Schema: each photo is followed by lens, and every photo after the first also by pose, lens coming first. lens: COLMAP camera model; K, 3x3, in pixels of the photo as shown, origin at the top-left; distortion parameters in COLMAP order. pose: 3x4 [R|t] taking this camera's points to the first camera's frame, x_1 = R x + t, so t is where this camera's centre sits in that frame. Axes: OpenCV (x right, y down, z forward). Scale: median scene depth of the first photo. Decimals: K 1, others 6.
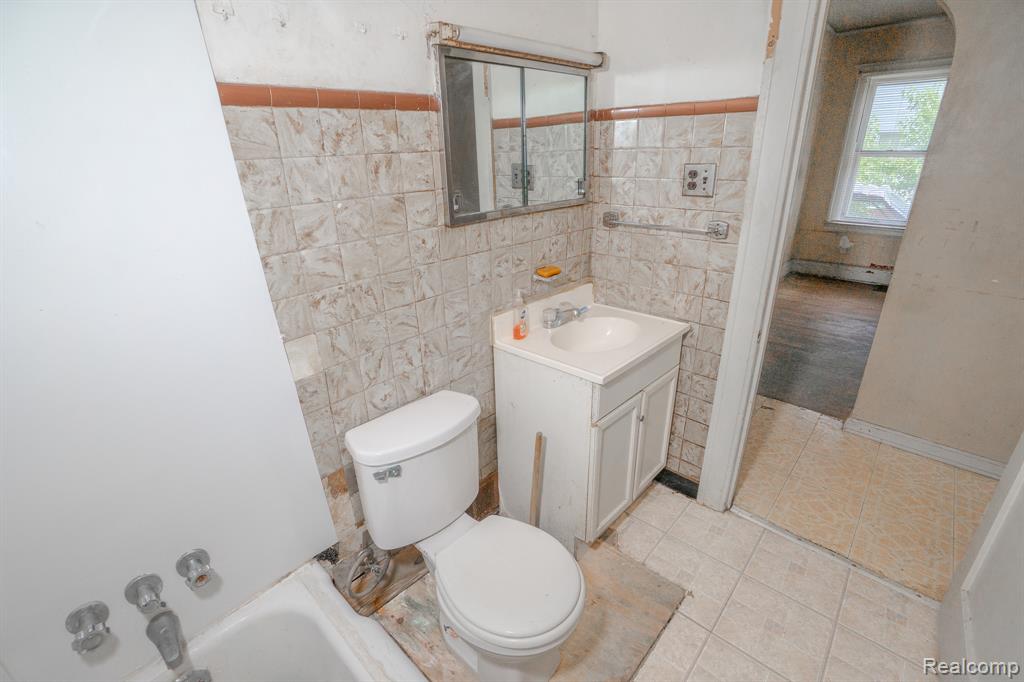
lens RADIAL K [[455.8, 0, 512.0], [0, 455.8, 341.0], [0, 0, 1]] dist [-0.060838, 0.022464]
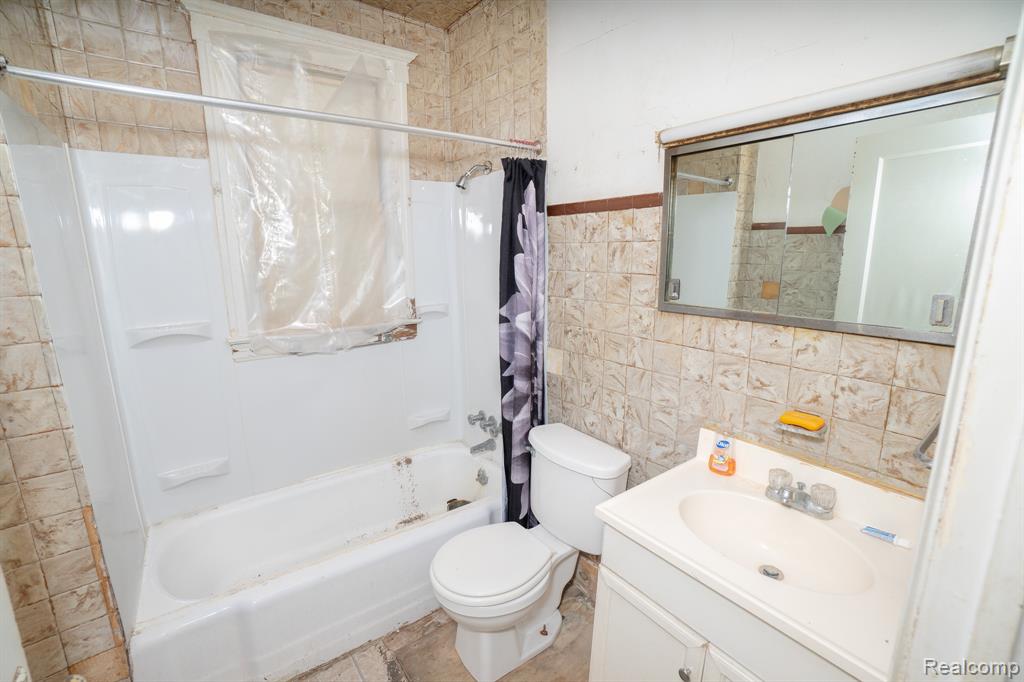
lens RADIAL K [[455.8, 0, 512.0], [0, 455.8, 341.0], [0, 0, 1]] dist [-0.060838, 0.022464]
pose [[-0.169059, 0.229432, -0.958530, 1.013533], [-0.362755, 0.889778, 0.276955, -0.386375], [0.916421, 0.394534, -0.067197, 0.858856]]
